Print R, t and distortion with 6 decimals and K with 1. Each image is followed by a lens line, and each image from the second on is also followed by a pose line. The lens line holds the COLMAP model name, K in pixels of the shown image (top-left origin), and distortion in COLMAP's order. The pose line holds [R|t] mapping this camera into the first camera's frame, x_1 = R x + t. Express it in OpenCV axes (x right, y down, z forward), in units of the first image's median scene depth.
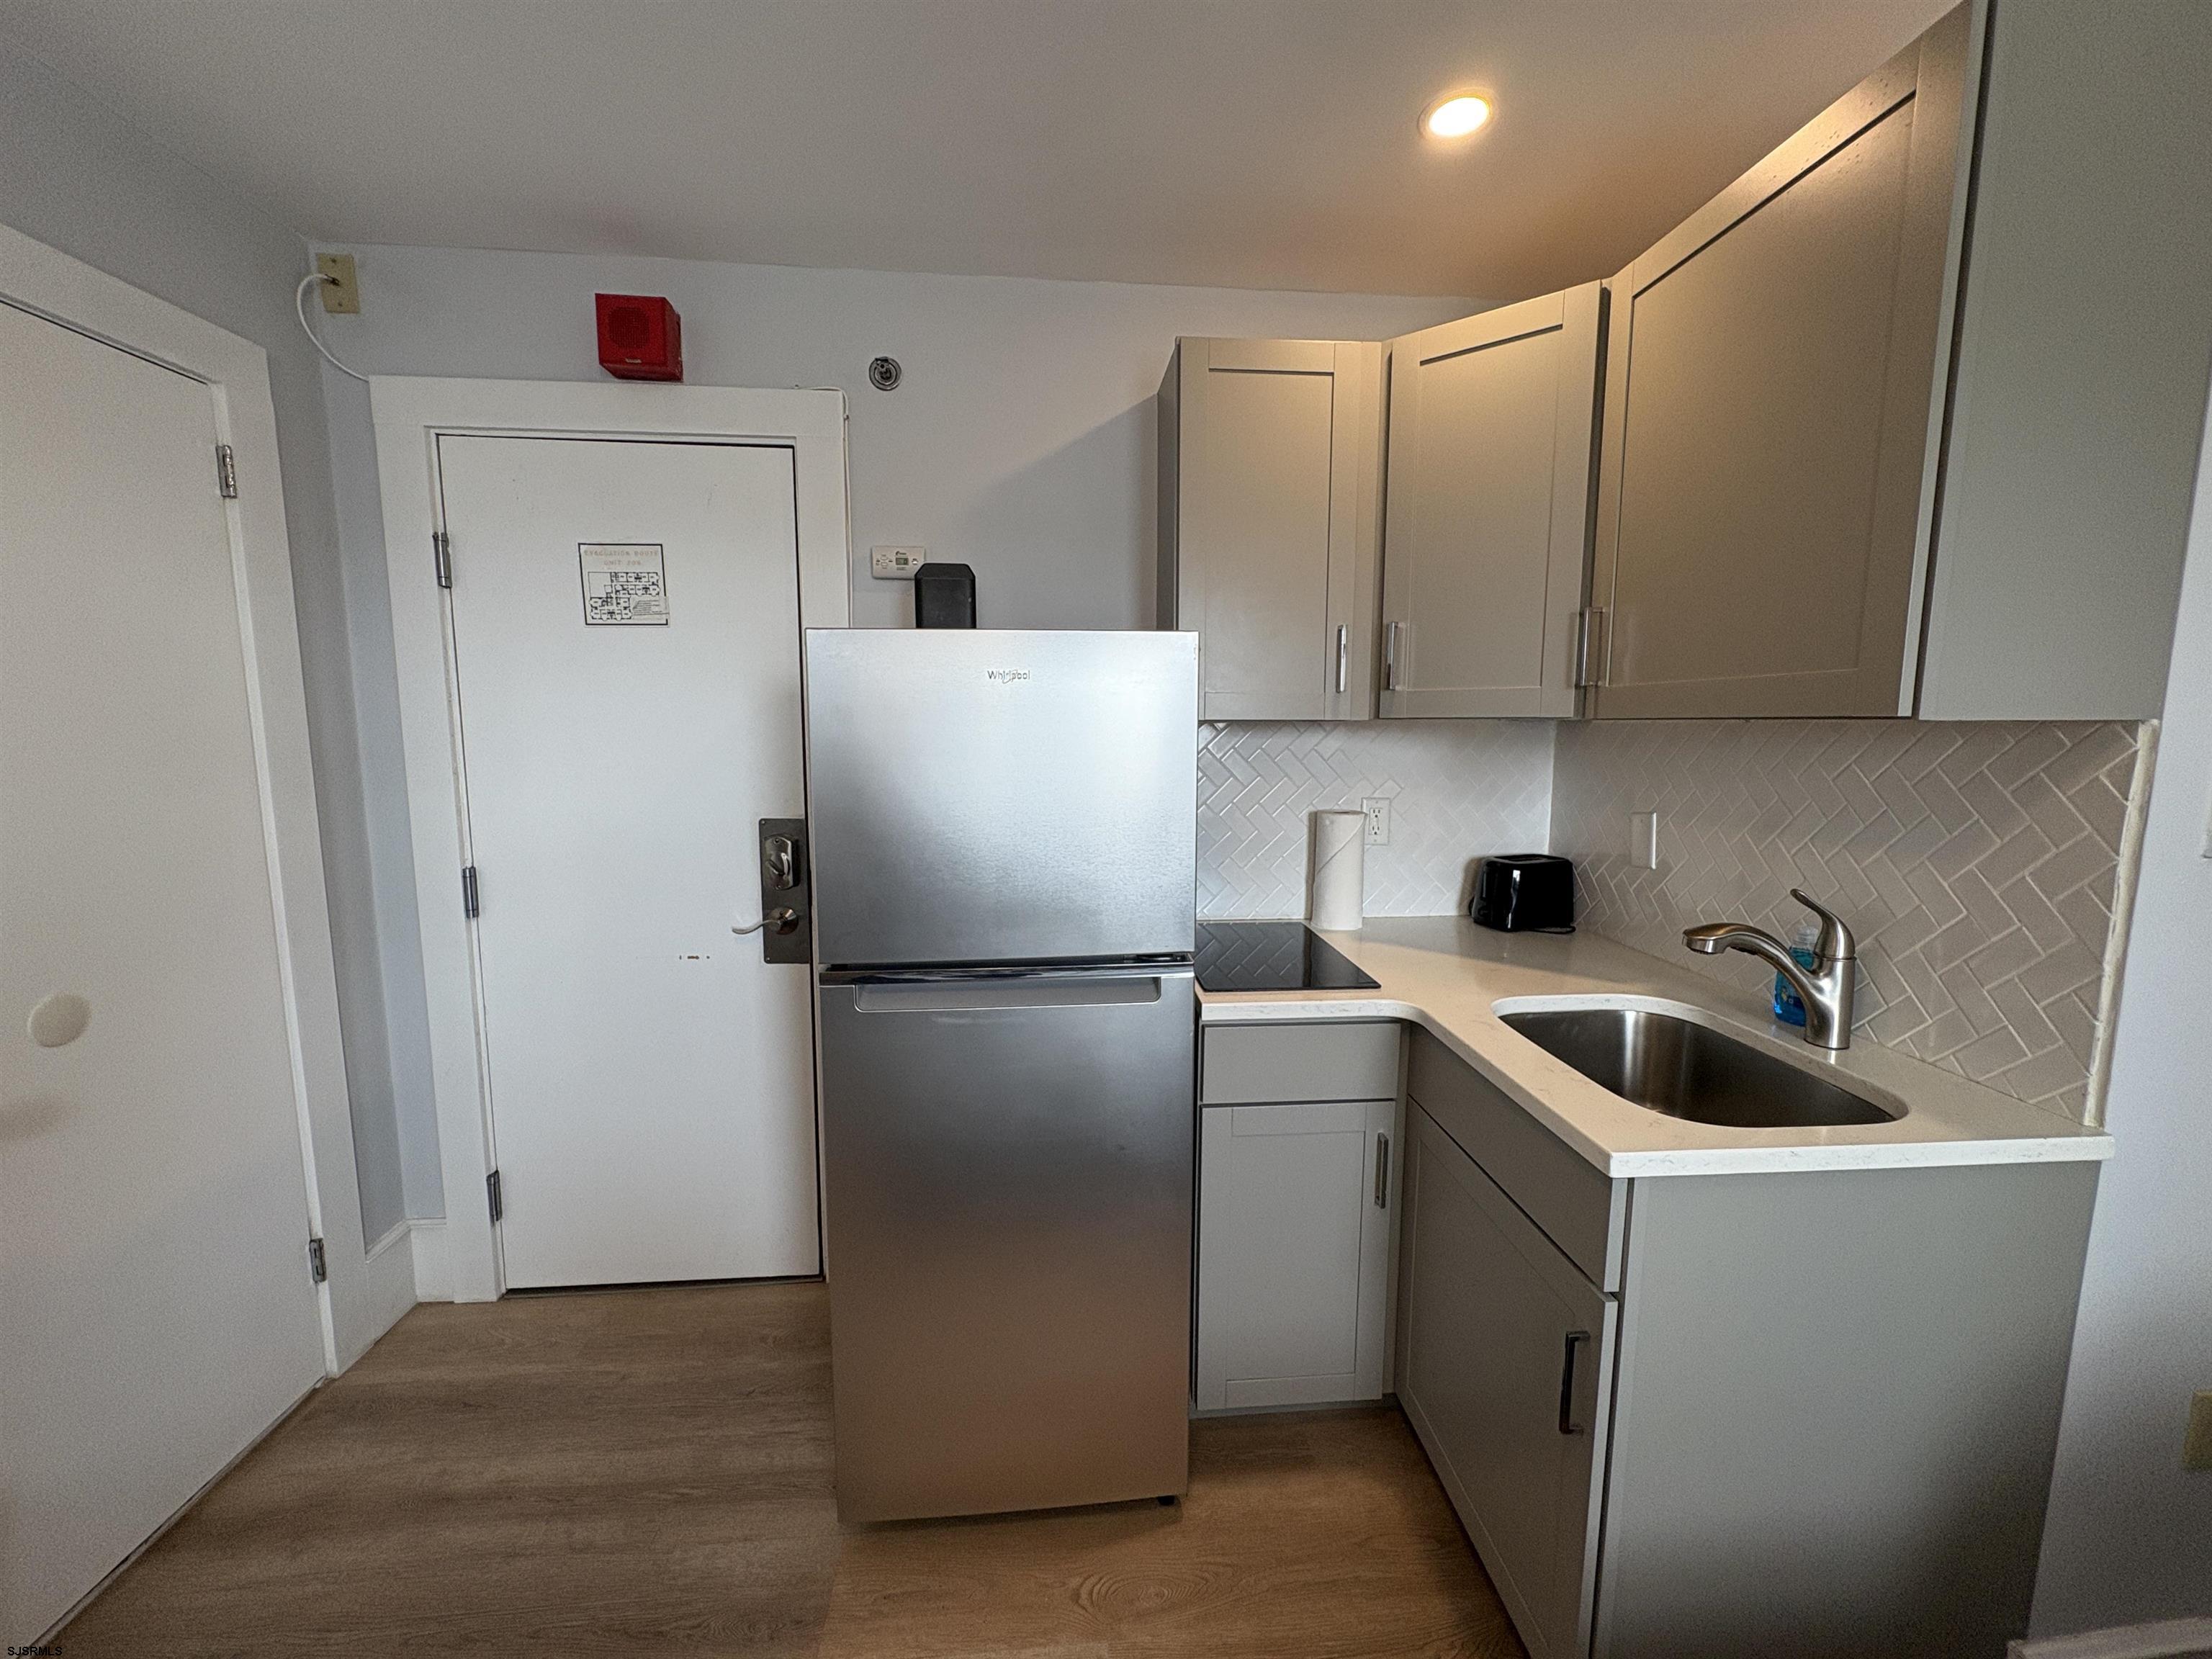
lens RADIAL K [[881.4, 0, 1101.4], [0, 881.4, 831.6], [0, 0, 1]] dist [-0.000331, 0.000090]
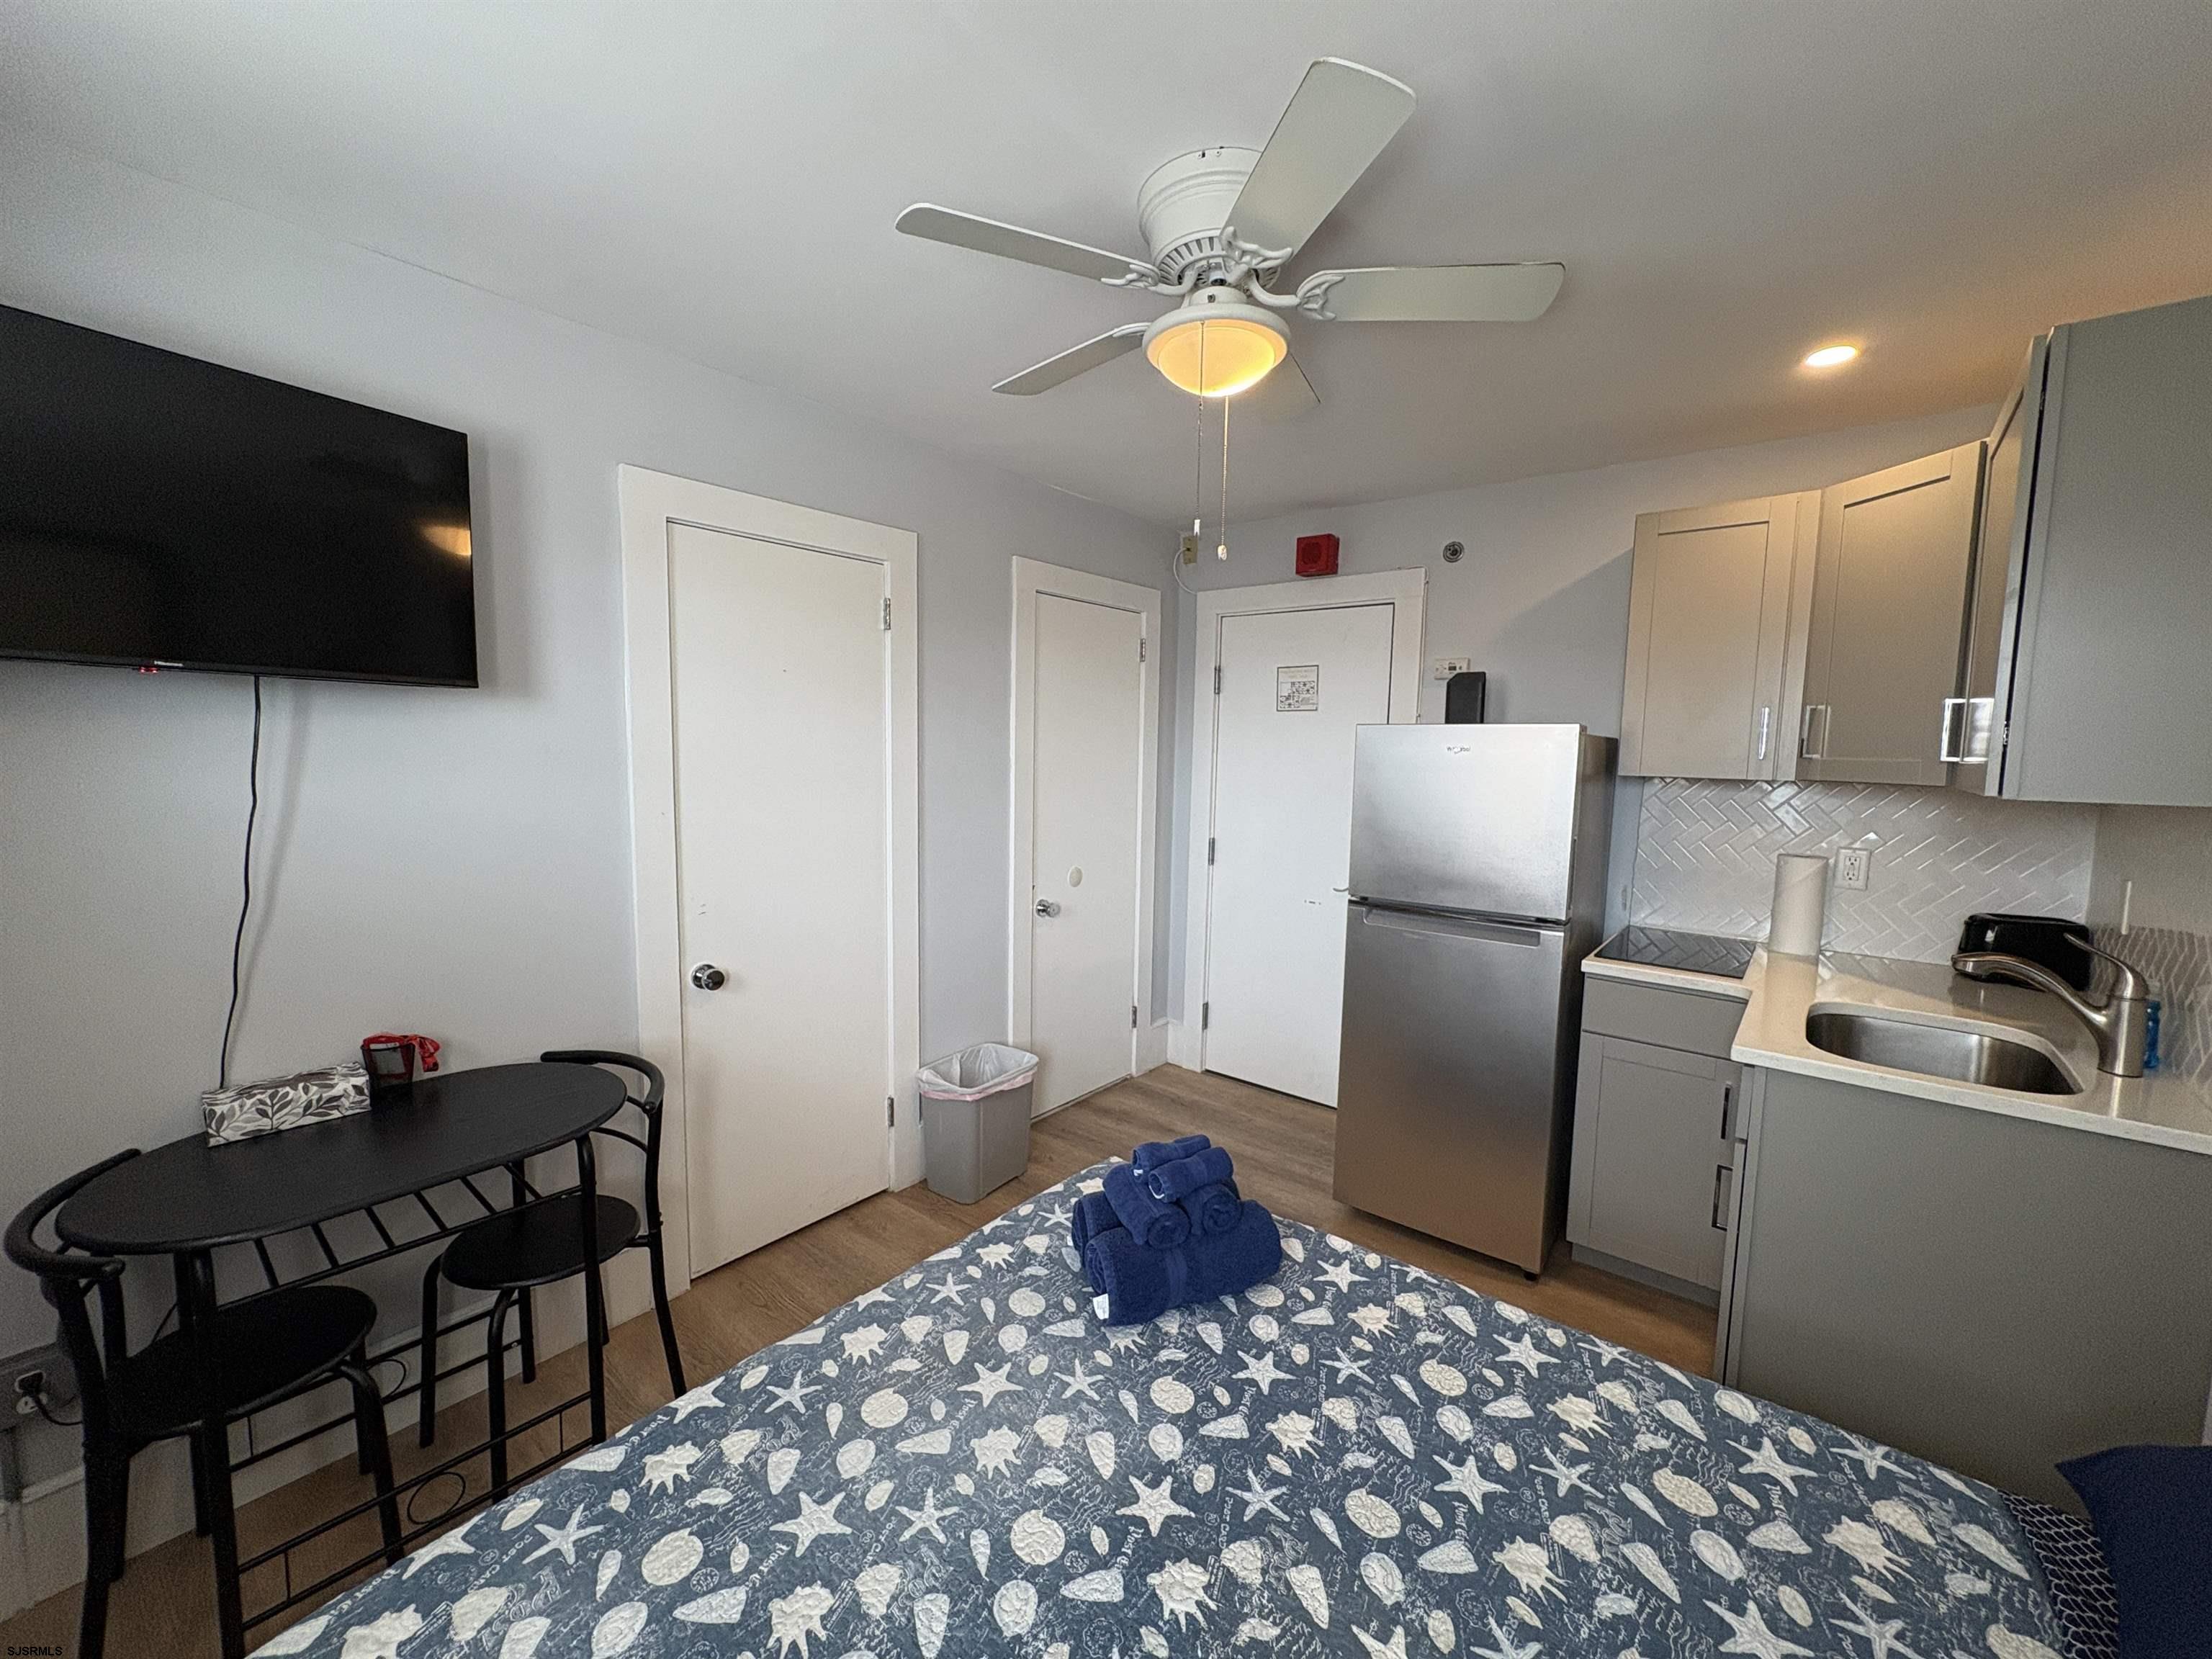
lens RADIAL K [[881.4, 0, 1107.9], [0, 881.4, 825.0], [0, 0, 1]] dist [-0.000331, 0.000090]
pose [[0.722194, 0.075544, -0.687553, 0.490070], [-0.103380, 0.994642, 0.000697, 0.039921], [0.683922, 0.070577, 0.726134, -0.619389]]
